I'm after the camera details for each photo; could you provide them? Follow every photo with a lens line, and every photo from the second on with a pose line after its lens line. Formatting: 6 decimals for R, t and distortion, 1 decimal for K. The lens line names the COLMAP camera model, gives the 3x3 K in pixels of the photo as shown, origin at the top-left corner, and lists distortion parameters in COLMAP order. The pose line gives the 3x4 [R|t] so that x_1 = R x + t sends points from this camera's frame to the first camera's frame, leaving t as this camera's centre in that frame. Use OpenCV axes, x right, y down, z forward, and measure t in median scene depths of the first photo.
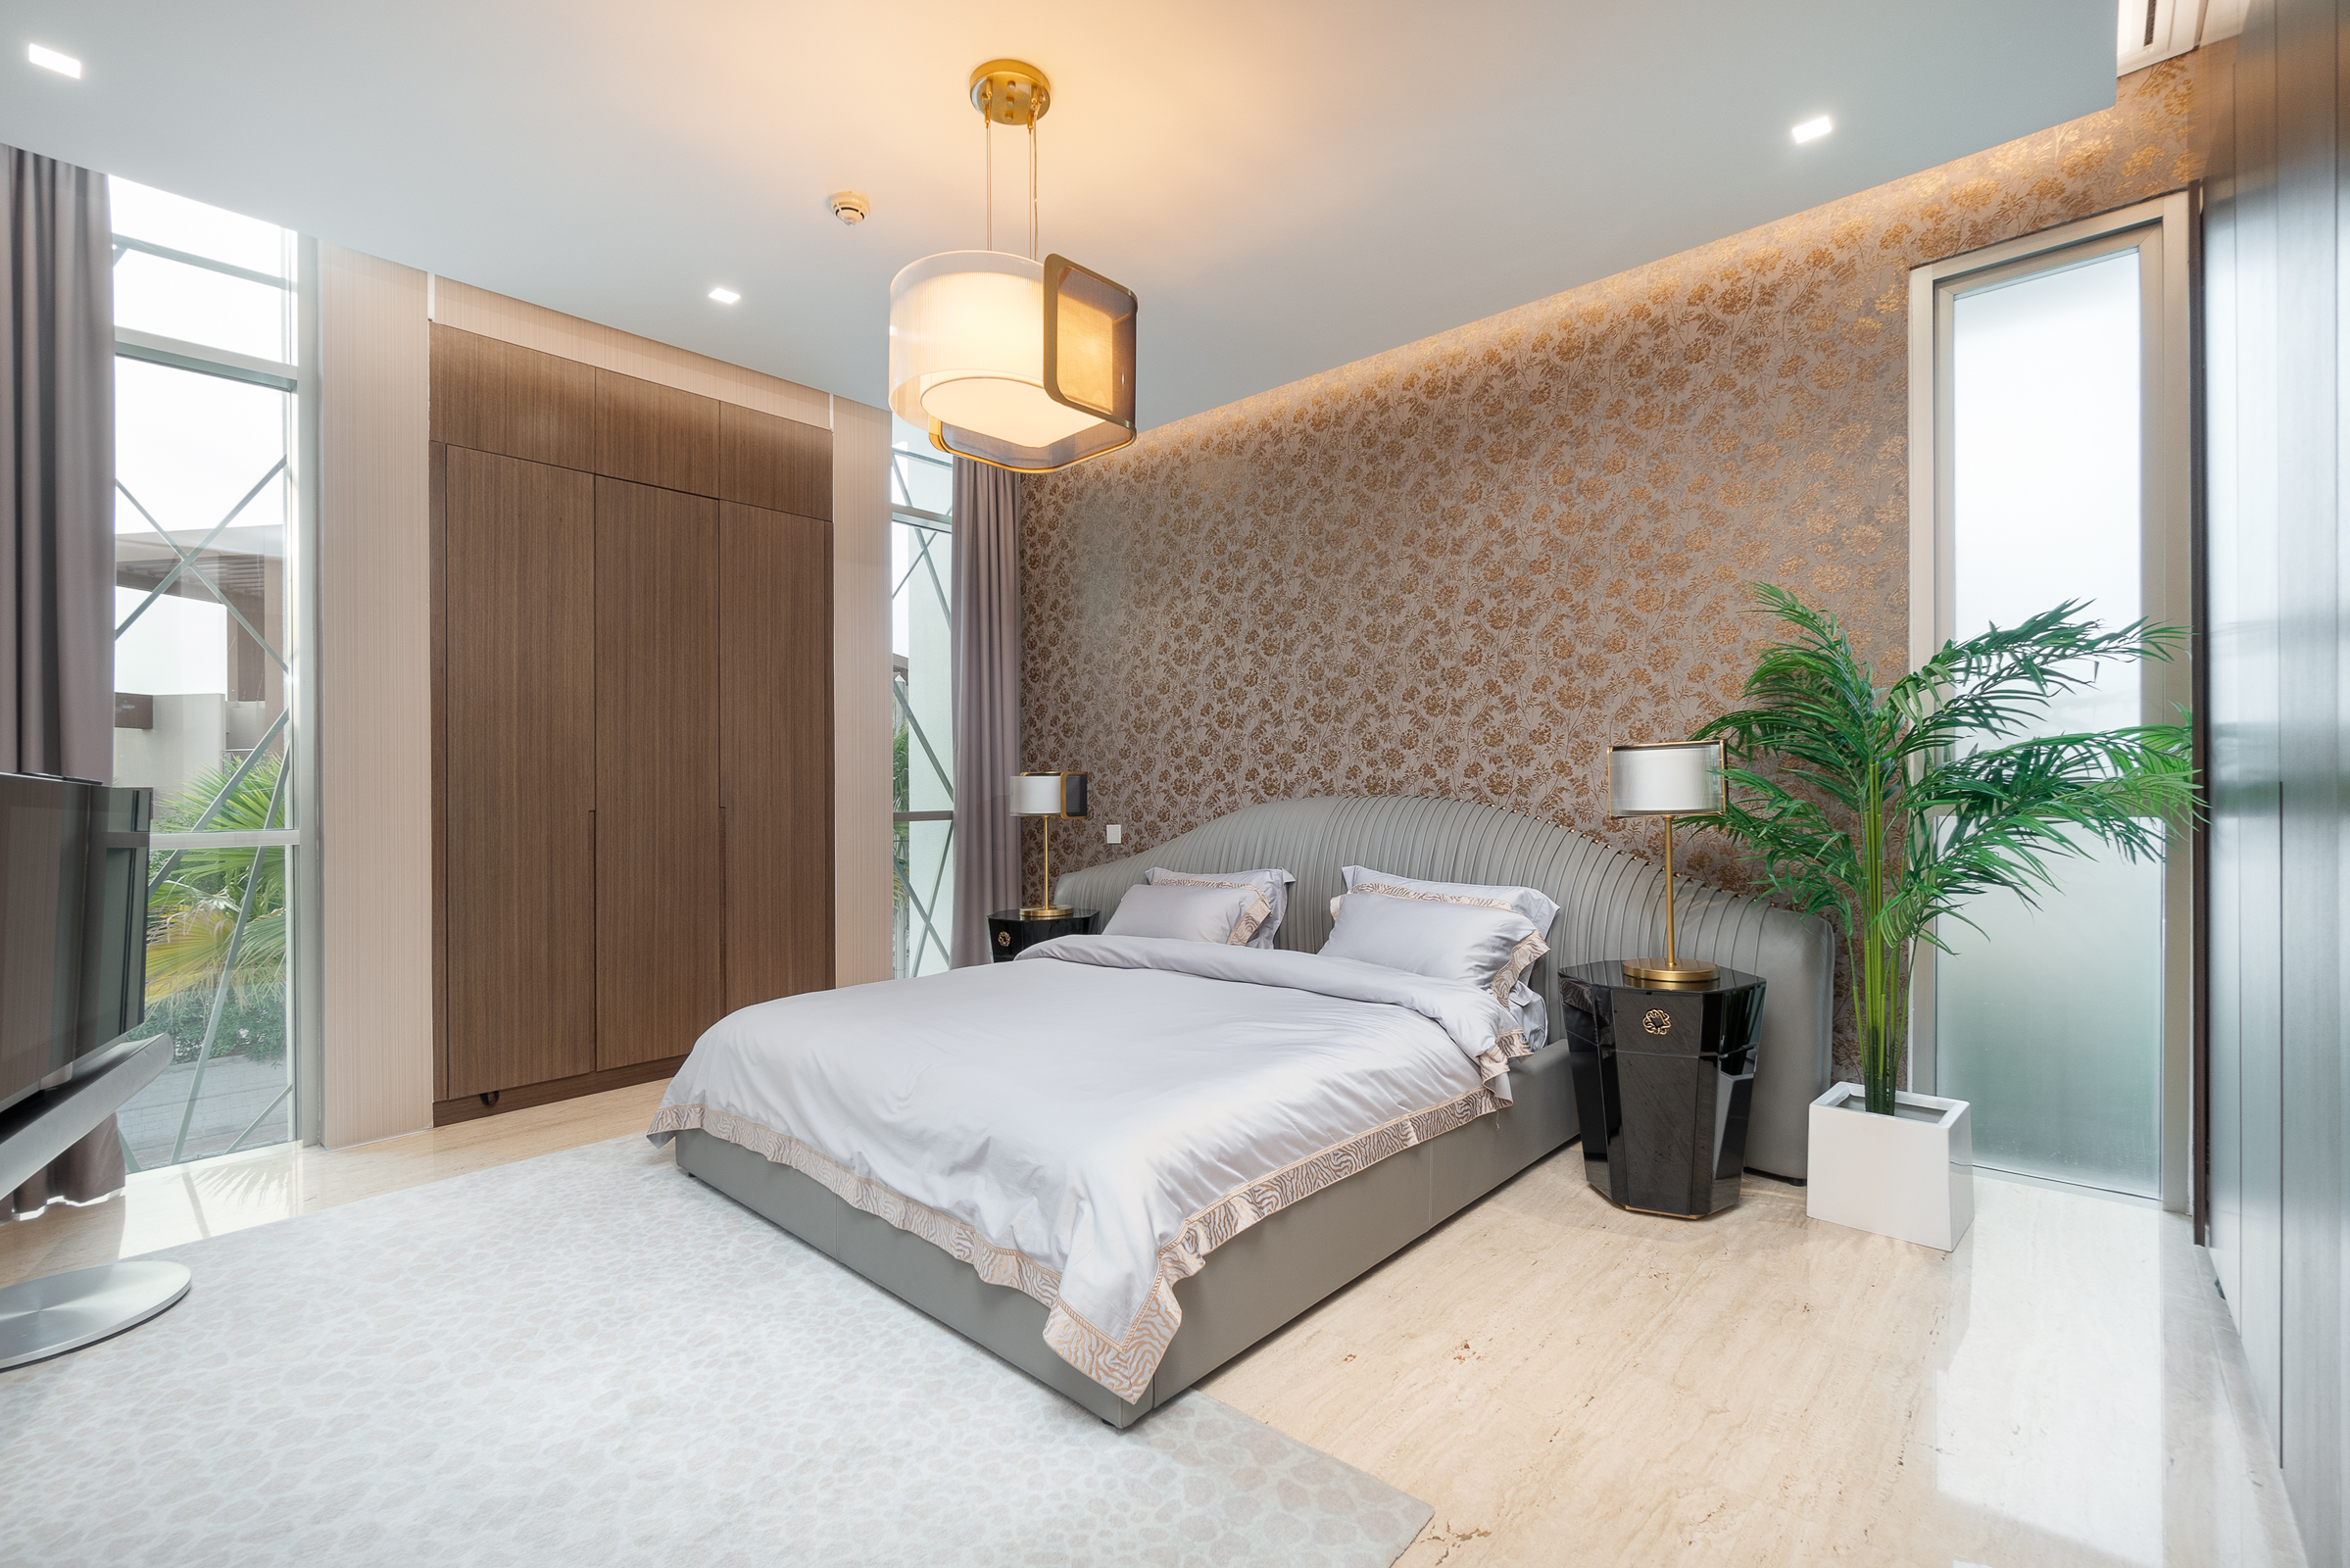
lens RADIAL K [[1035.3, 0, 1175.0], [0, 1035.3, 784.0], [0, 0, 1]] dist [-0.000350, 0.000176]
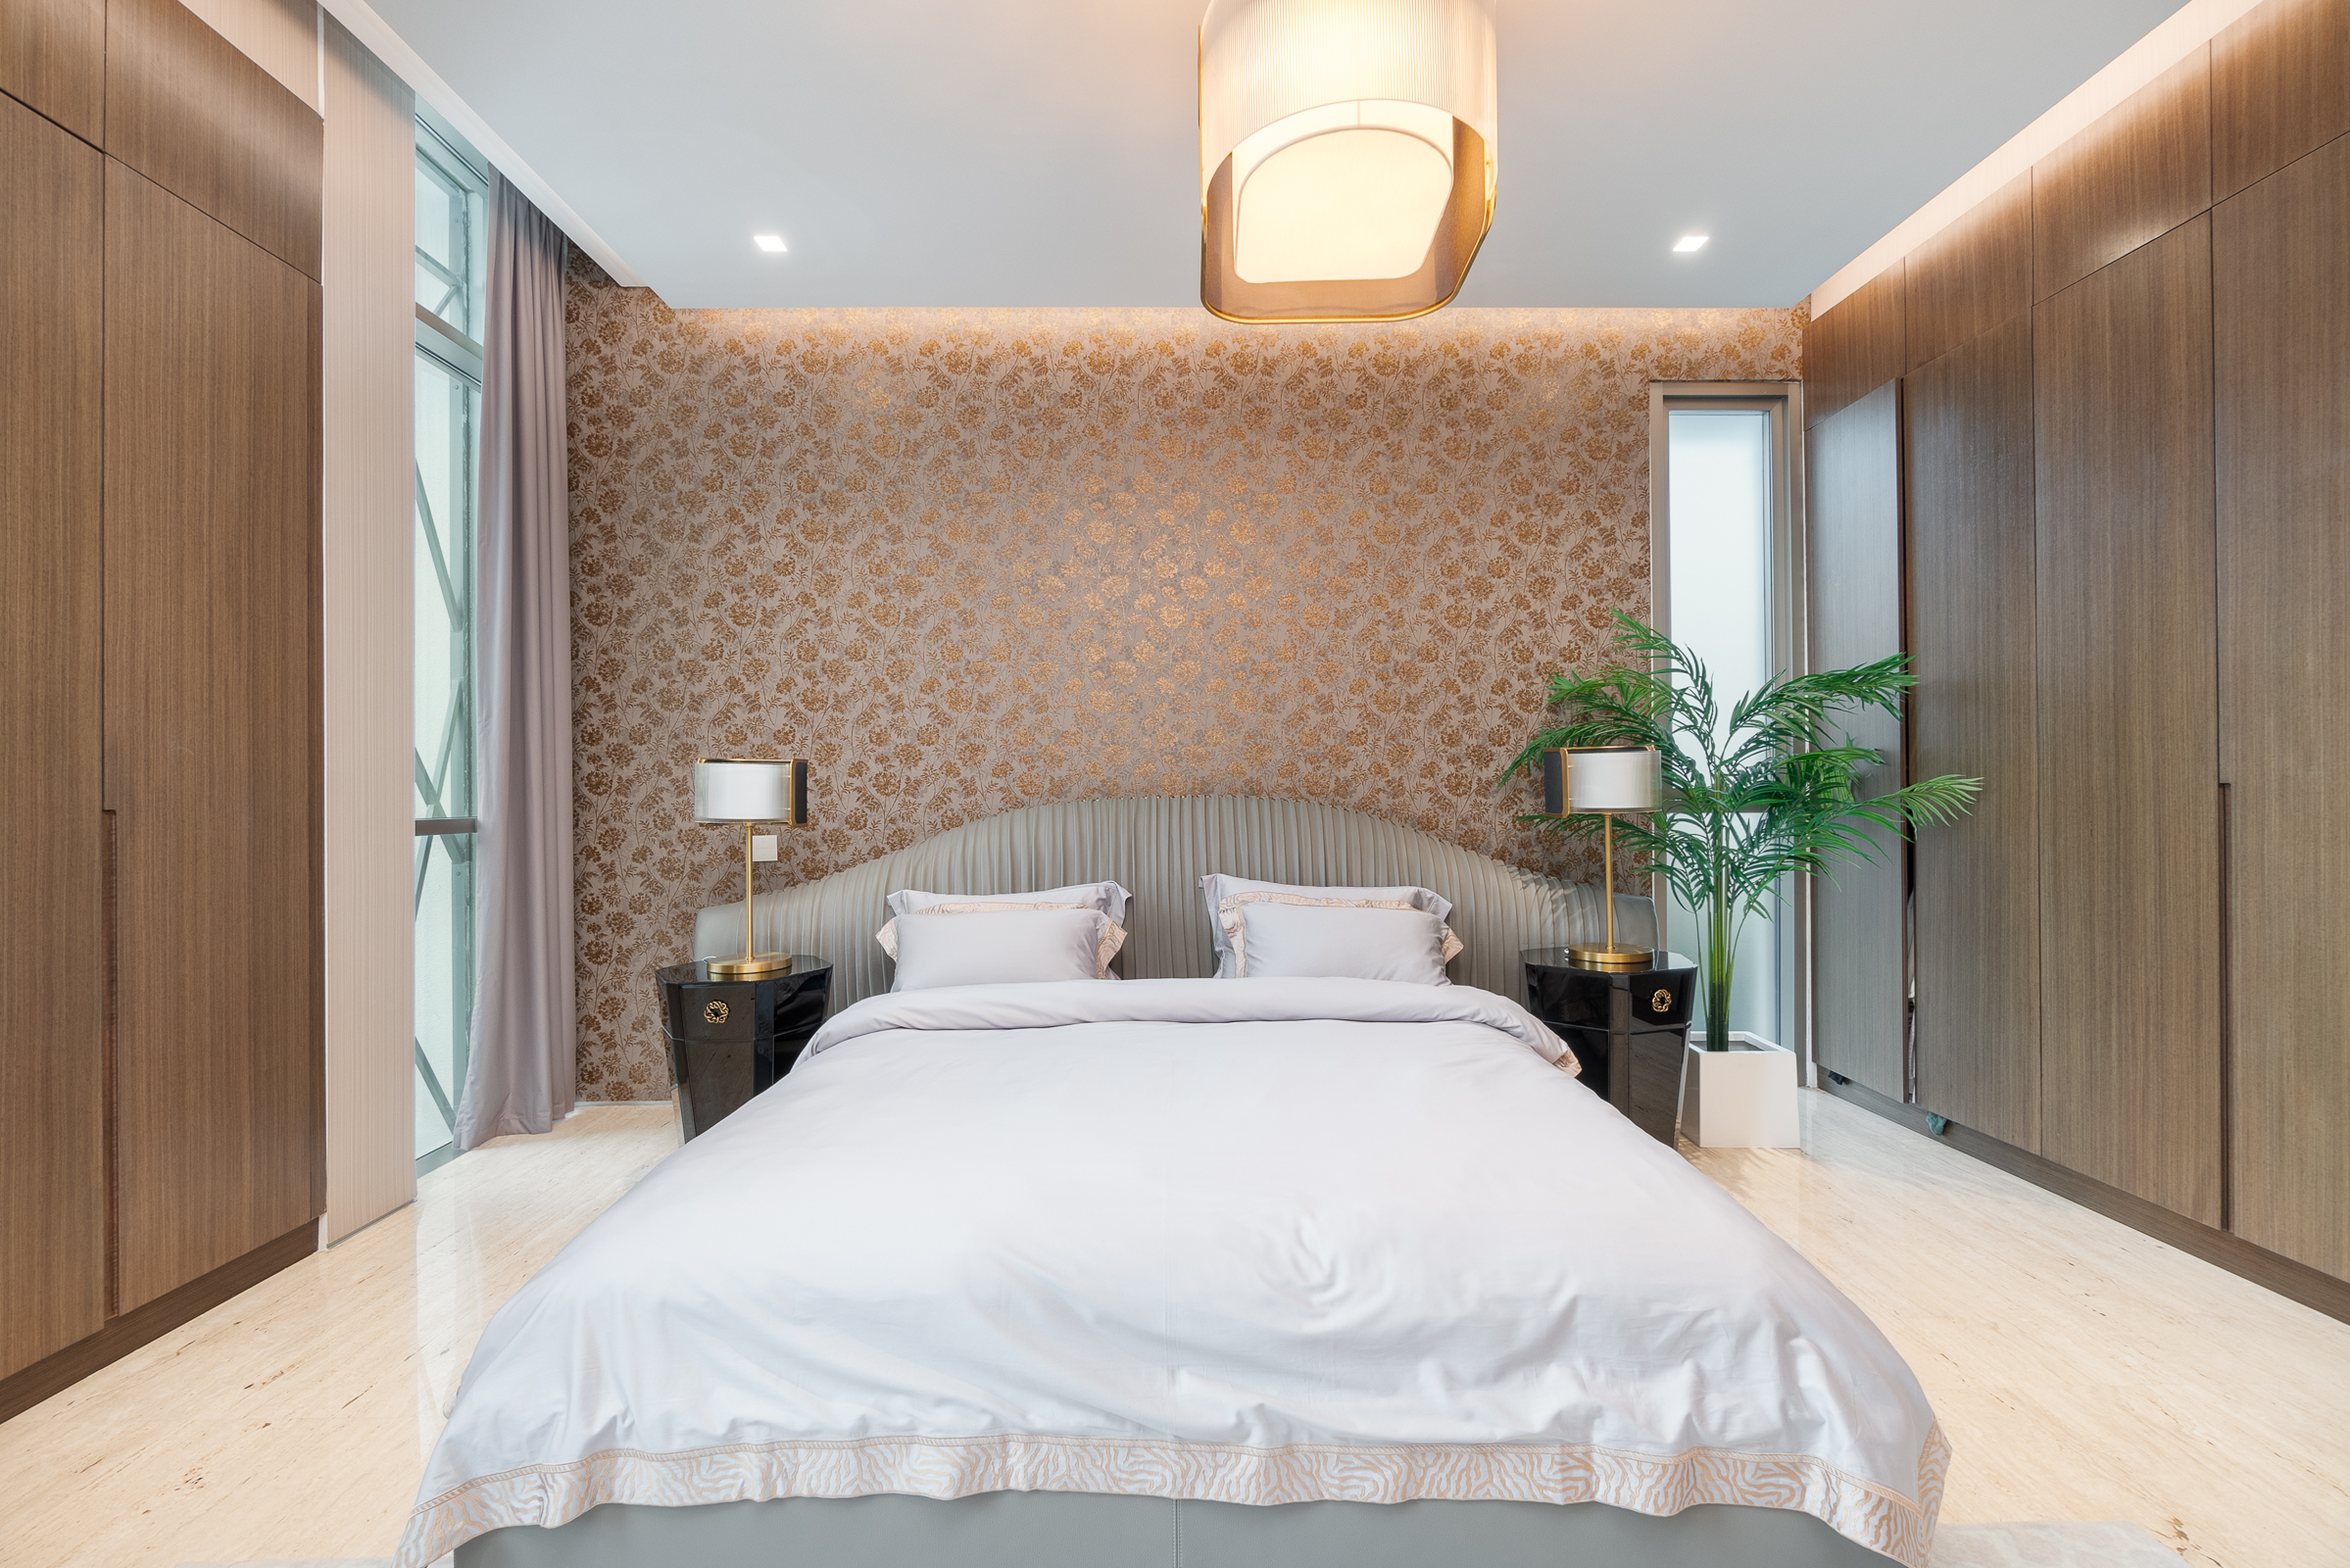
lens RADIAL K [[1003.6, 0, 1166.7], [0, 1003.6, 791.7], [0, 0, 1]] dist [-0.004064, -0.000012]
pose [[0.740964, 0.007631, 0.671502, -0.213467], [-0.012407, 0.999920, 0.002327, 0.003386], [-0.671431, -0.010055, 0.740999, 0.189344]]
